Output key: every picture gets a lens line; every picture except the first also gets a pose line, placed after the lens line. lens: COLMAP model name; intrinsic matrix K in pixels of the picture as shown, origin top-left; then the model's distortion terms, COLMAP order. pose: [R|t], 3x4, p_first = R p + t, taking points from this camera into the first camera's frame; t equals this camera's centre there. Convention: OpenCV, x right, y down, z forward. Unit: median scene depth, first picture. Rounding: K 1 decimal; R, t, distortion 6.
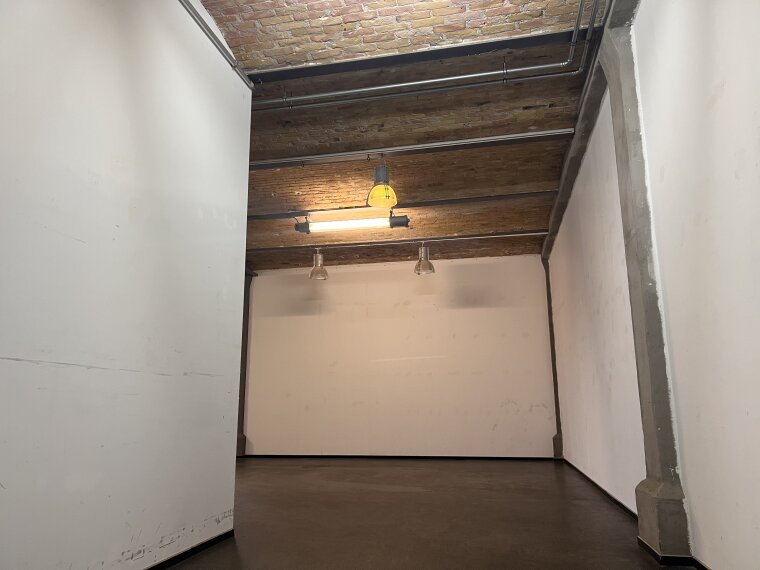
lens RADIAL K [[574.9, 0, 377.1], [0, 574.9, 284.6], [0, 0, 1]] dist [0.071982, -0.079733]
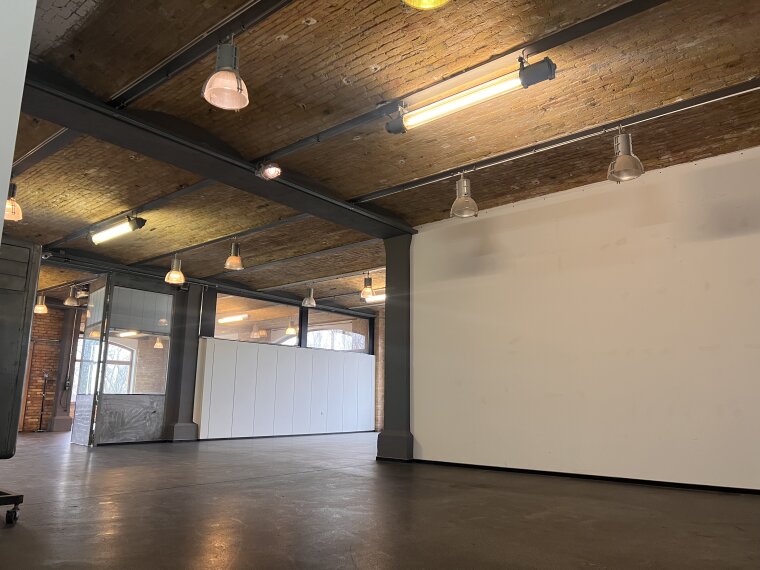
lens RADIAL K [[574.9, 0, 377.1], [0, 574.9, 284.6], [0, 0, 1]] dist [0.071982, -0.079733]
pose [[0.885095, -0.081185, -0.458274, 0.108013], [0.081962, 0.996469, -0.018230, 0.072052], [0.458136, -0.021426, 0.888624, 0.308217]]
